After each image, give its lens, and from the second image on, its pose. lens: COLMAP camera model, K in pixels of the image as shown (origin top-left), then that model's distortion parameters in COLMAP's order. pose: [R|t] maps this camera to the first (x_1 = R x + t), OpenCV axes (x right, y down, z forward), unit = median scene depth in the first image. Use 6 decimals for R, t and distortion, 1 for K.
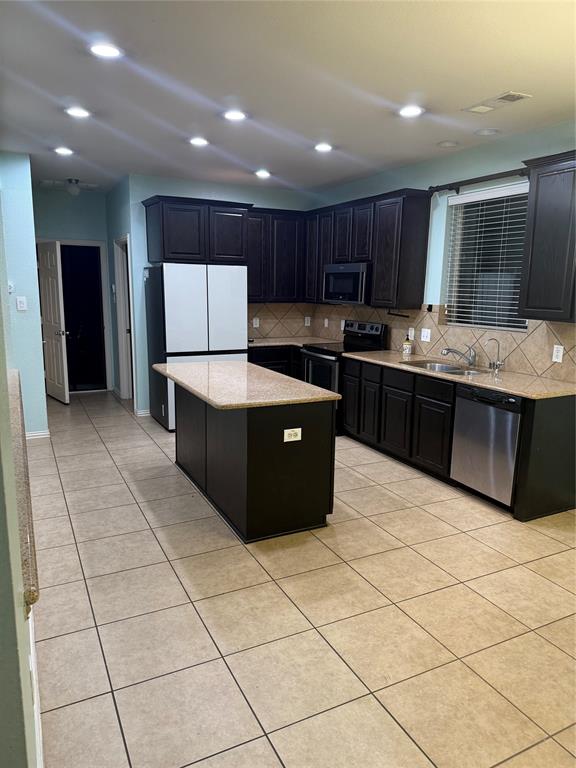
lens RADIAL K [[536.3, 0, 285.7], [0, 536.3, 387.5], [0, 0, 1]] dist [0.004764, -0.024175]
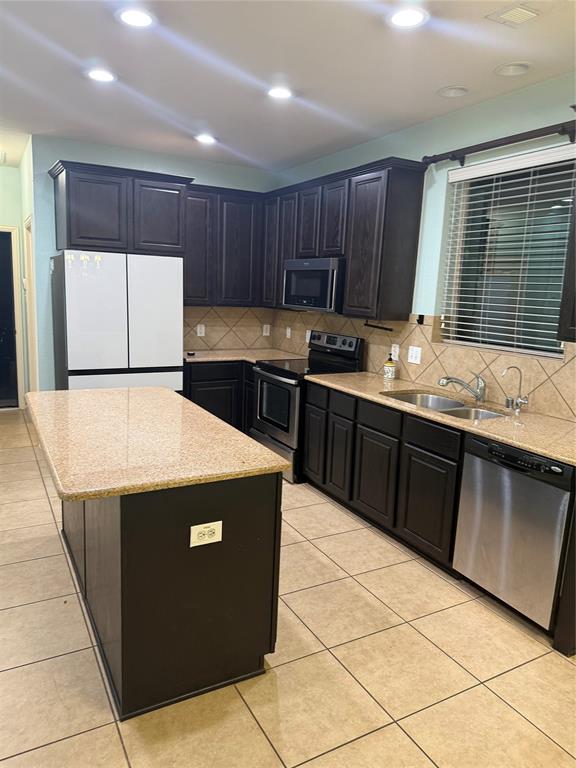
lens RADIAL K [[536.3, 0, 287.5], [0, 536.3, 378.5], [0, 0, 1]] dist [0.004764, -0.024175]
pose [[0.998516, 0.017161, 0.051678, 0.047421], [-0.016147, 0.999670, -0.019976, -0.049736], [-0.052004, 0.019112, 0.998464, 0.274265]]
